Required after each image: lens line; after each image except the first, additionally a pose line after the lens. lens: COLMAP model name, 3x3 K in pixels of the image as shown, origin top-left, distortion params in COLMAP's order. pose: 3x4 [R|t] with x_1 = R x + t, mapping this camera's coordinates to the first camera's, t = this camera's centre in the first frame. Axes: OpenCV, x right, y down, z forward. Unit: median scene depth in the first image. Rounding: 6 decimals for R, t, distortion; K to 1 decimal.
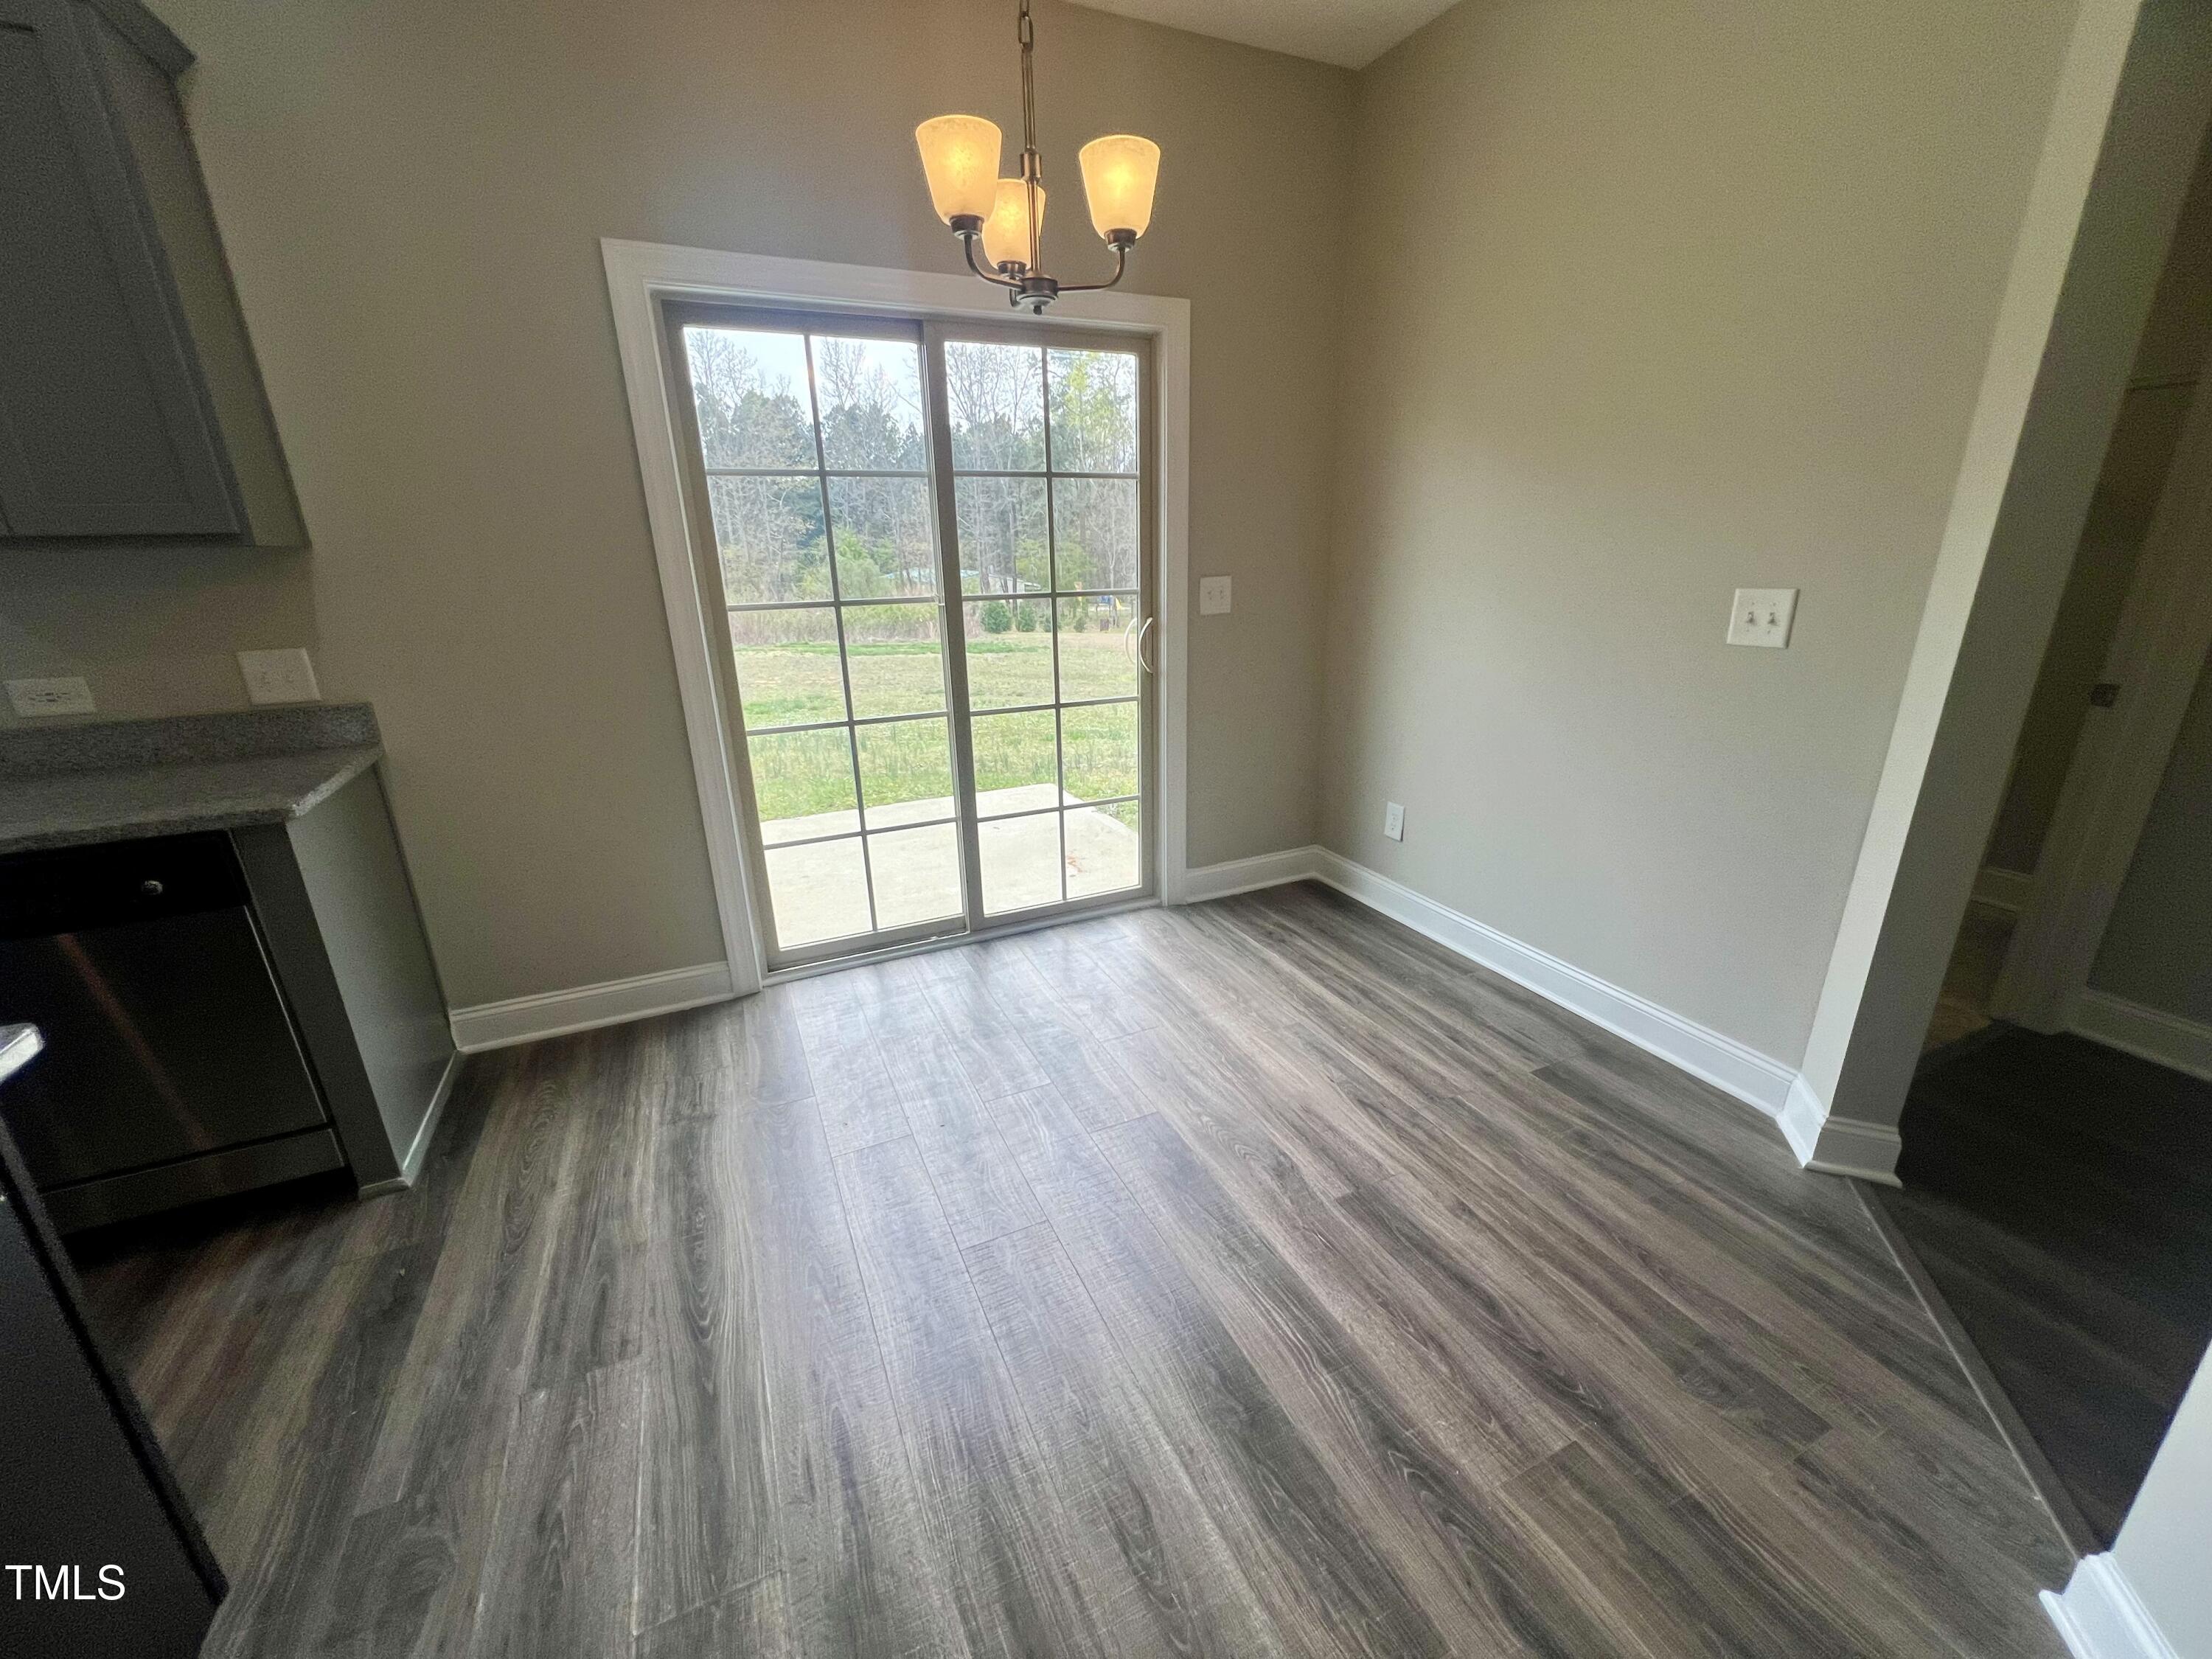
lens RADIAL K [[881.9, 0, 1111.5], [0, 881.9, 833.2], [0, 0, 1]] dist [0.000475, 0.000101]
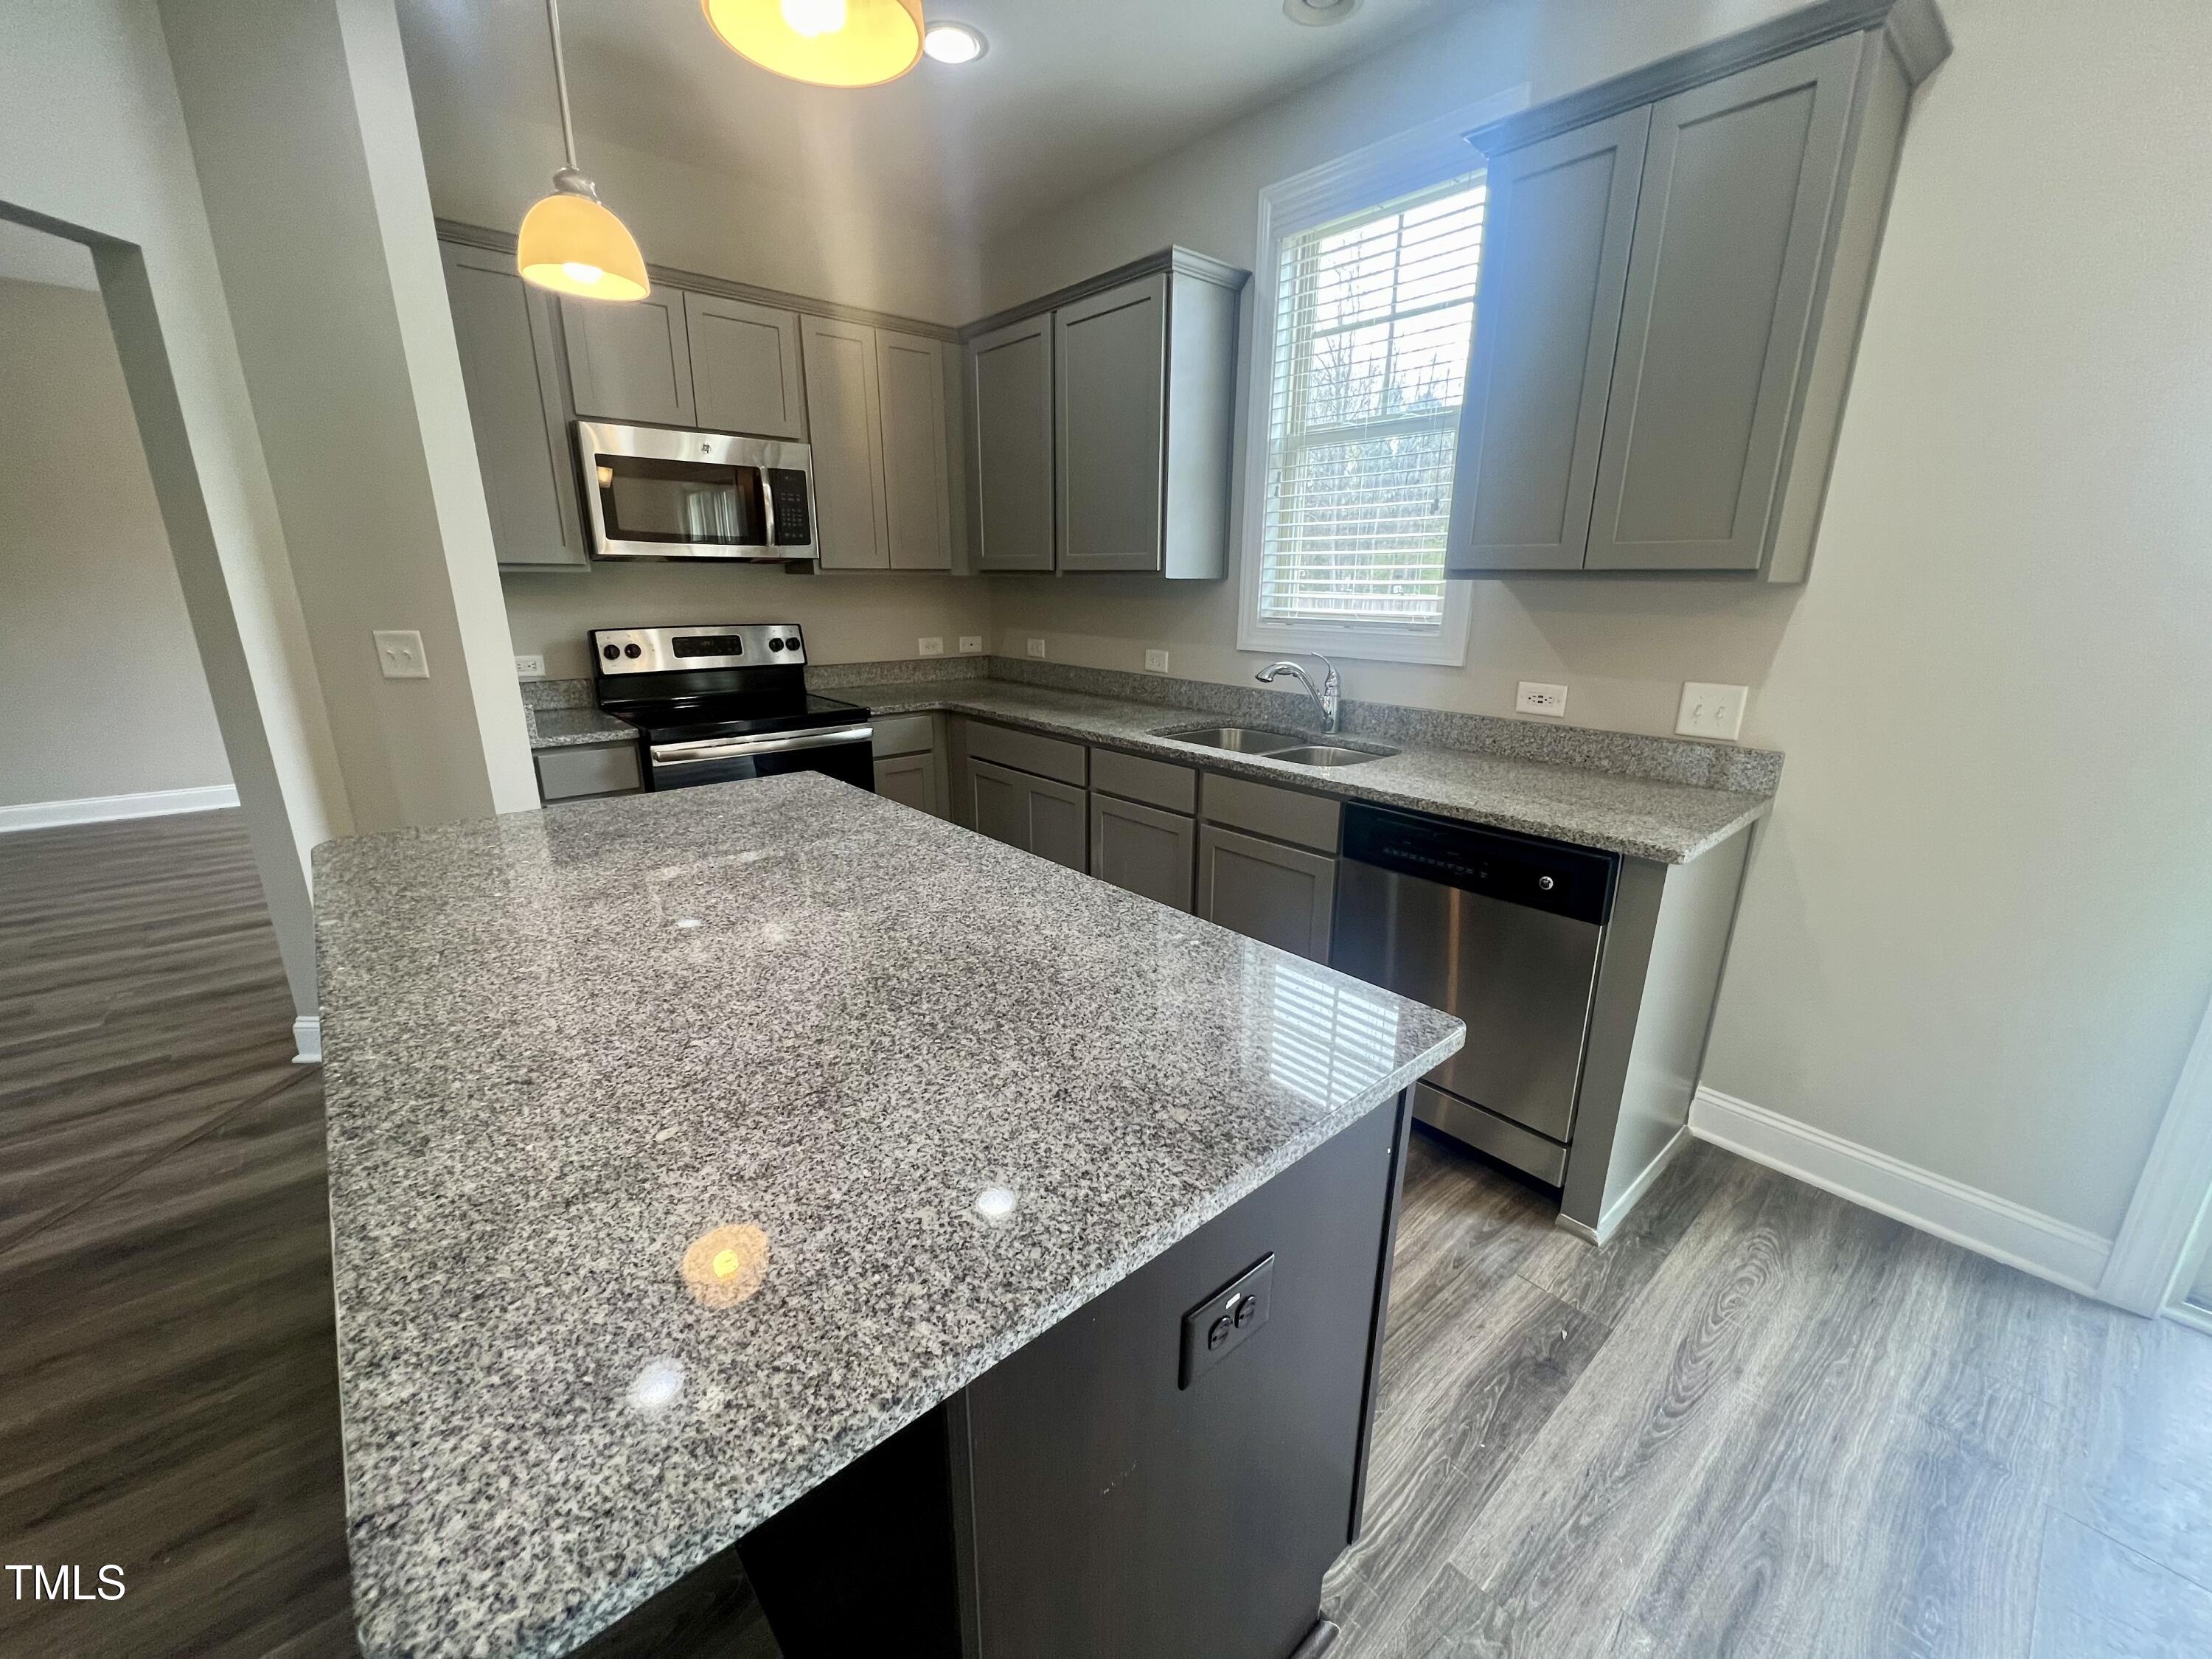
lens RADIAL K [[881.9, 0, 1111.5], [0, 881.9, 833.2], [0, 0, 1]] dist [0.000475, 0.000101]
pose [[0.275686, 0.289094, -0.916745, -0.202133], [-0.316240, 0.927892, 0.197509, -0.036575], [0.907739, 0.235461, 0.347229, 0.087369]]
